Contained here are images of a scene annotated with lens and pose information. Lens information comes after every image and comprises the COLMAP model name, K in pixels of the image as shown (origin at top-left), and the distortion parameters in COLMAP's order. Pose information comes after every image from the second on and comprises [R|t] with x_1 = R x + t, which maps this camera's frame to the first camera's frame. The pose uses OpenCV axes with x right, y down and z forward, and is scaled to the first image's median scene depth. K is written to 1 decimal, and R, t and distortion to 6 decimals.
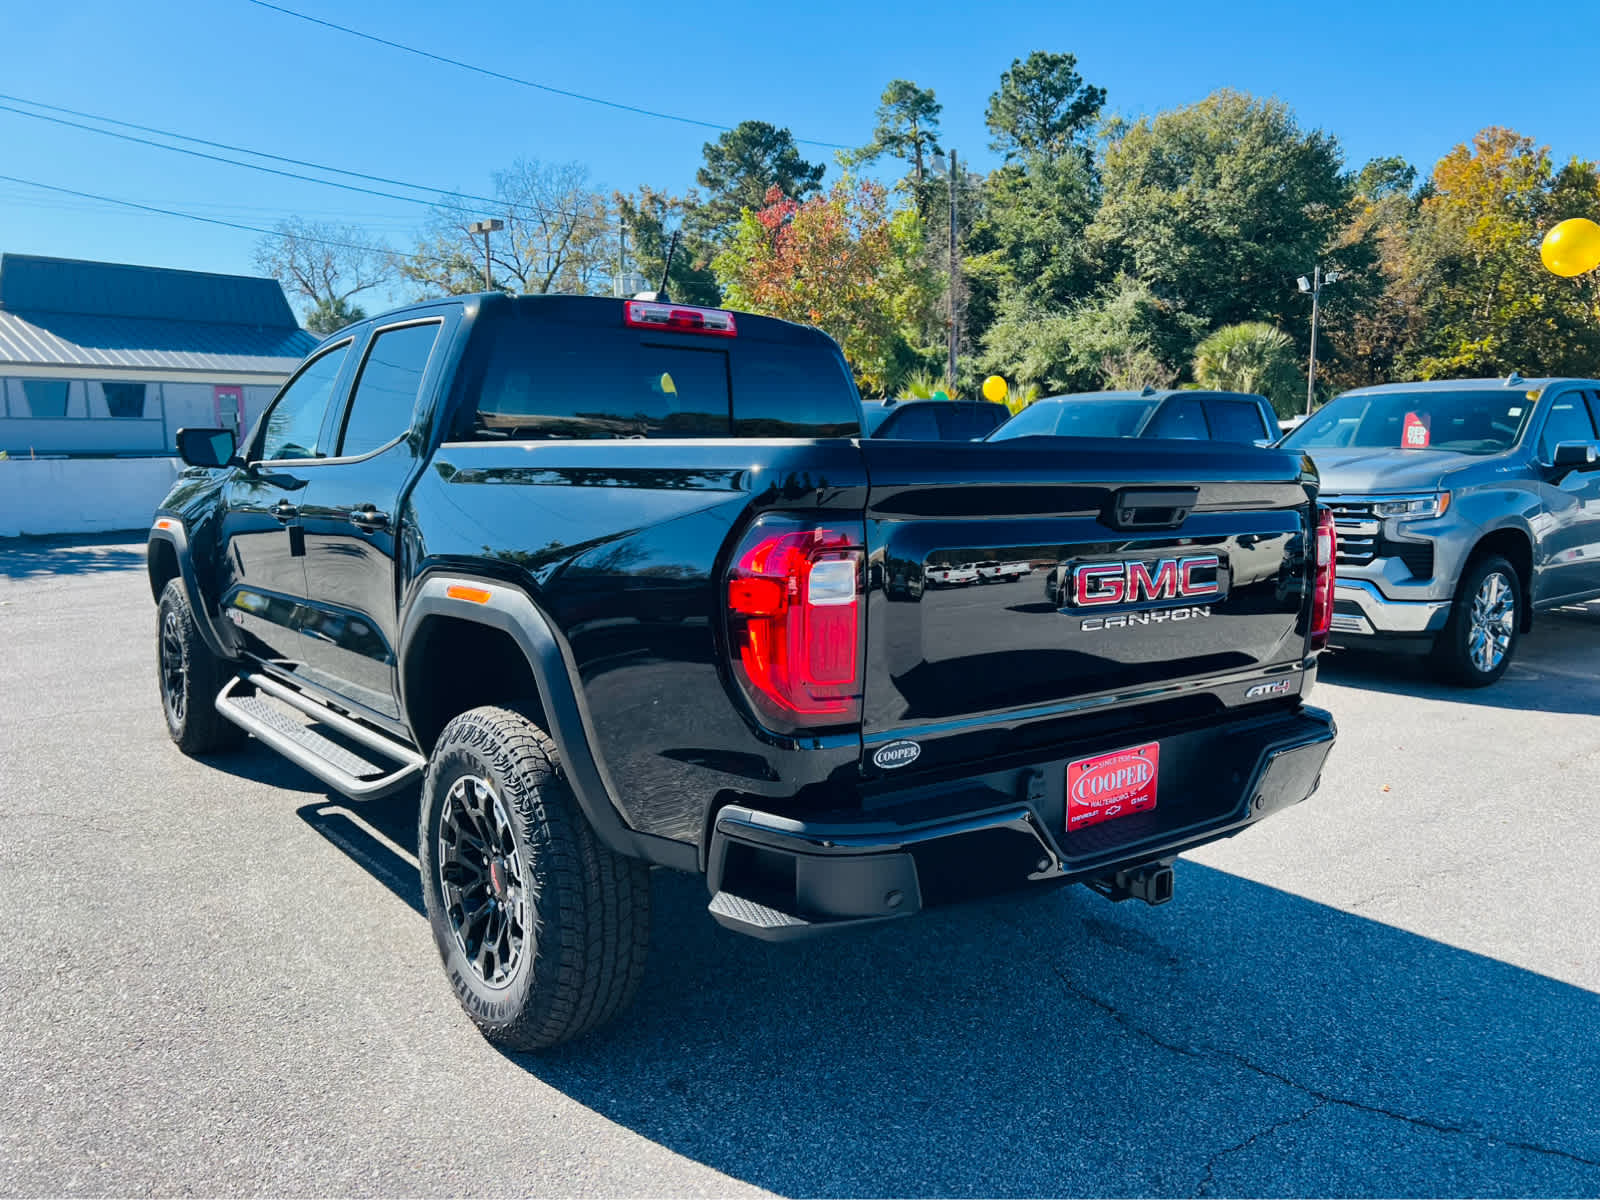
lens RADIAL K [[1239.0, 0, 800.0], [0, 1239.0, 600.0], [0, 0, 1]] dist [0.062774, -0.122919]
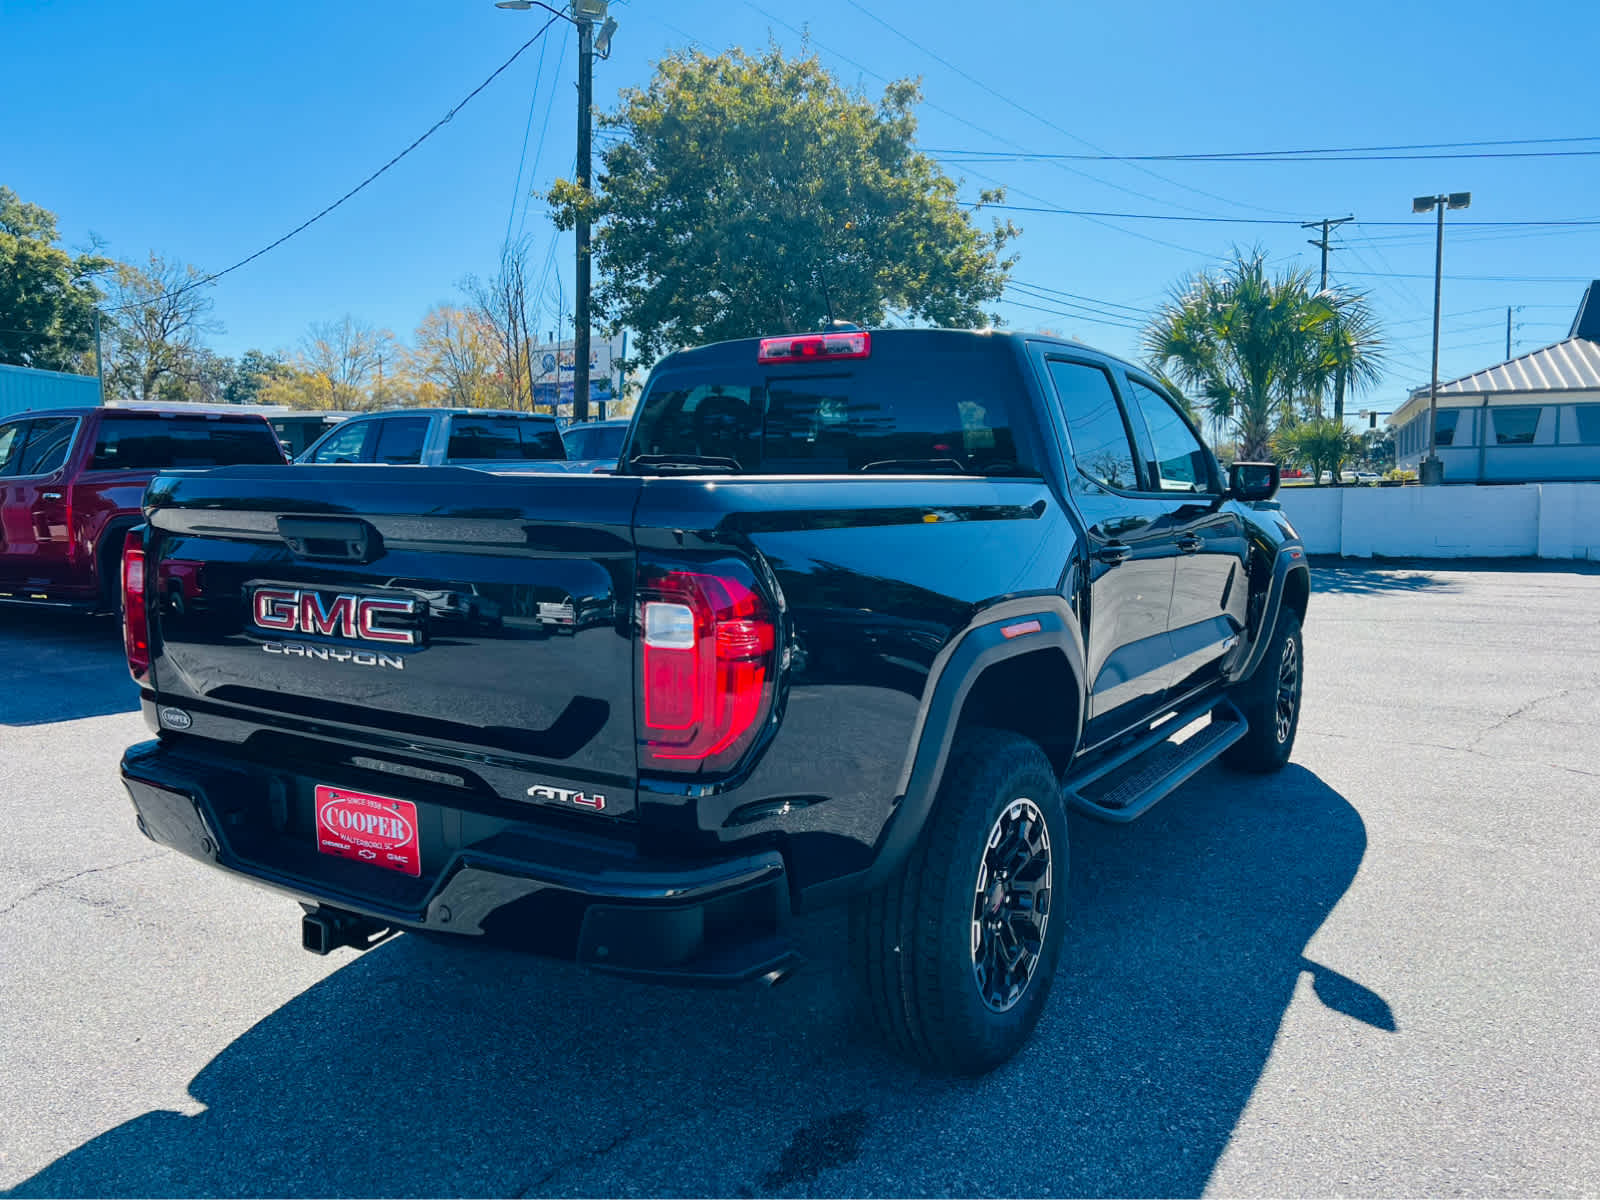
lens RADIAL K [[1239.0, 0, 800.0], [0, 1239.0, 600.0], [0, 0, 1]] dist [0.062774, -0.122919]
pose [[0.301927, 0.080896, -0.949892, 1.215105], [-0.101058, 0.993495, 0.052488, -0.106378], [0.947959, 0.080147, 0.308139, 0.978837]]
